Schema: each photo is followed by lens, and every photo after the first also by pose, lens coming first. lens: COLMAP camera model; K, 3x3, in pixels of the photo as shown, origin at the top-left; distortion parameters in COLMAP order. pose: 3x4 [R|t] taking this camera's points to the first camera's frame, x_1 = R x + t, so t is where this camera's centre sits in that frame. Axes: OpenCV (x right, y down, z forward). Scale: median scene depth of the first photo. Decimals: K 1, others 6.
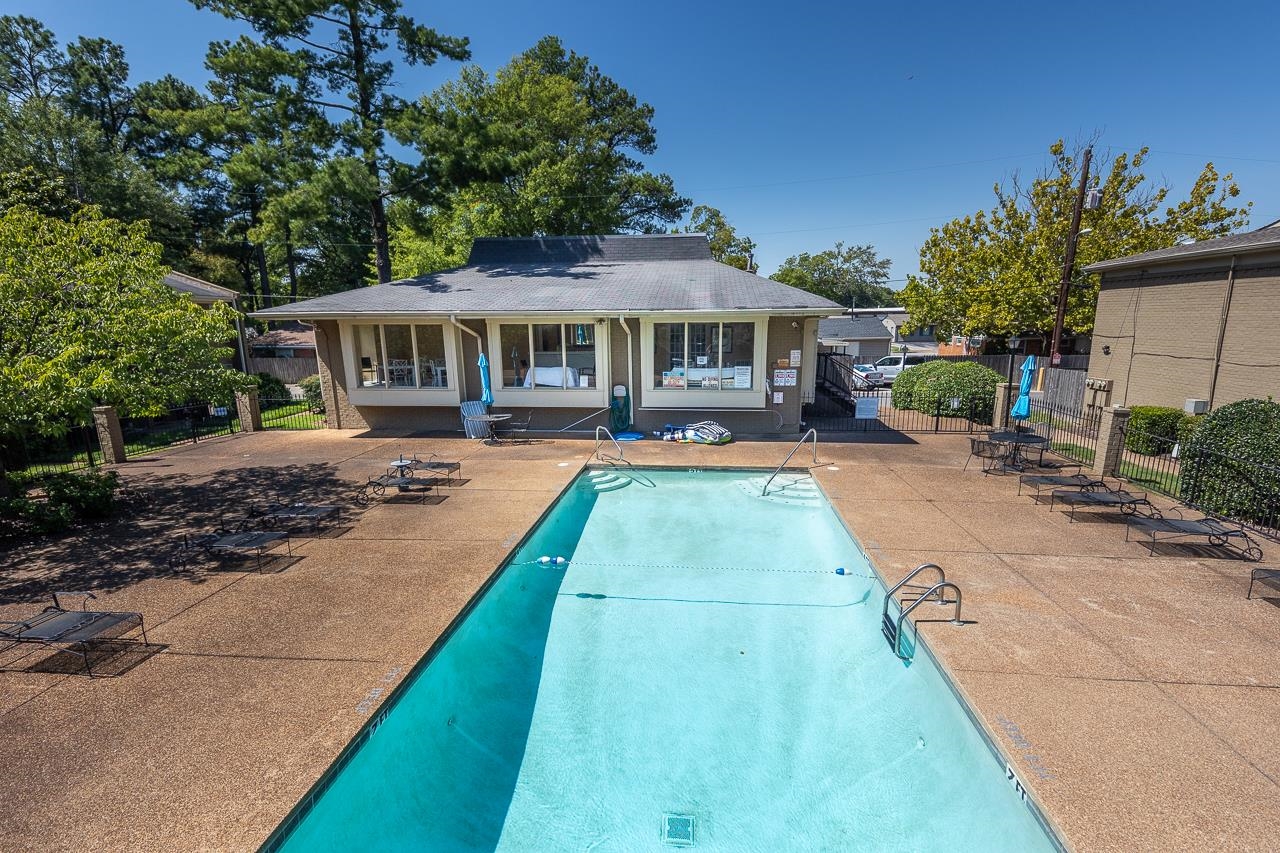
lens RADIAL K [[605.7, 0, 635.5], [0, 605.7, 448.0], [0, 0, 1]] dist [0.058319, -0.022418]
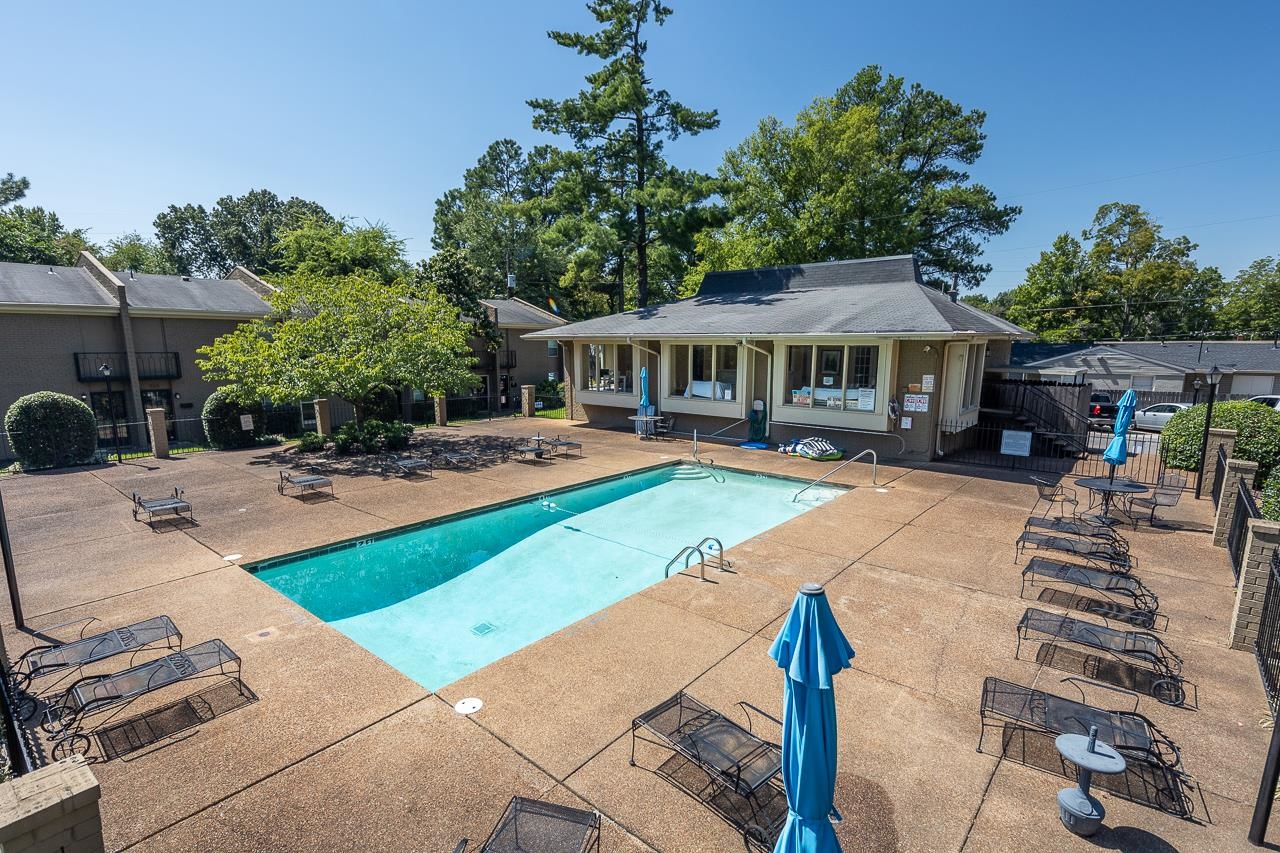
lens RADIAL K [[605.7, 0, 635.5], [0, 605.7, 448.0], [0, 0, 1]] dist [0.058319, -0.022418]
pose [[0.833237, 0.108067, -0.542253, 0.406002], [-0.126379, 0.991976, 0.003497, 0.009179], [0.538279, 0.065615, 0.840208, -0.059624]]
